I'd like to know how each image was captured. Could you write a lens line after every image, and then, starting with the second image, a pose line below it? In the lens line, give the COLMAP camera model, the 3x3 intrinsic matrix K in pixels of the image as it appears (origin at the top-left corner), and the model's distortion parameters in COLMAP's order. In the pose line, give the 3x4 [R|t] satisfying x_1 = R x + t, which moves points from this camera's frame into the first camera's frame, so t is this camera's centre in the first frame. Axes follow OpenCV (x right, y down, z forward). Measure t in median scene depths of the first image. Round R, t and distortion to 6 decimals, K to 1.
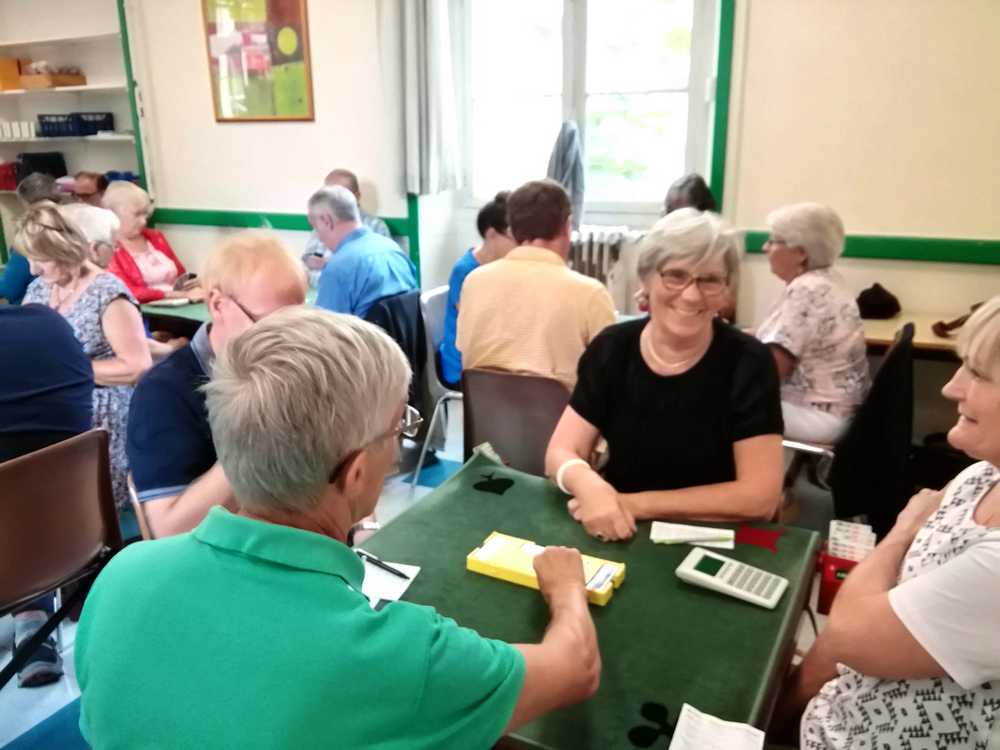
lens RADIAL K [[832.9, 0, 500.0], [0, 832.9, 375.0], [0, 0, 1]] dist [-0.029954, 0.015972]
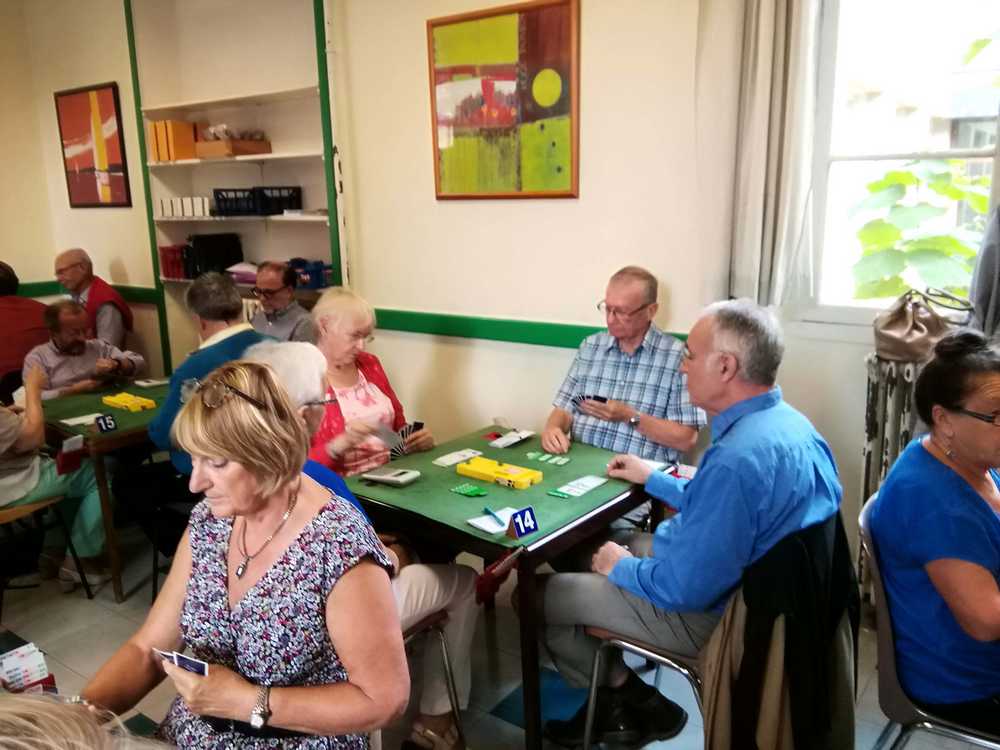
lens RADIAL K [[846.2, 0, 500.0], [0, 846.2, 375.0], [0, 0, 1]] dist [0.131431, -0.188278]
pose [[0.985276, 0.020640, -0.169721, -0.141879], [-0.033838, 0.996591, -0.075240, -0.083231], [0.167590, 0.079875, 0.982616, 0.241142]]
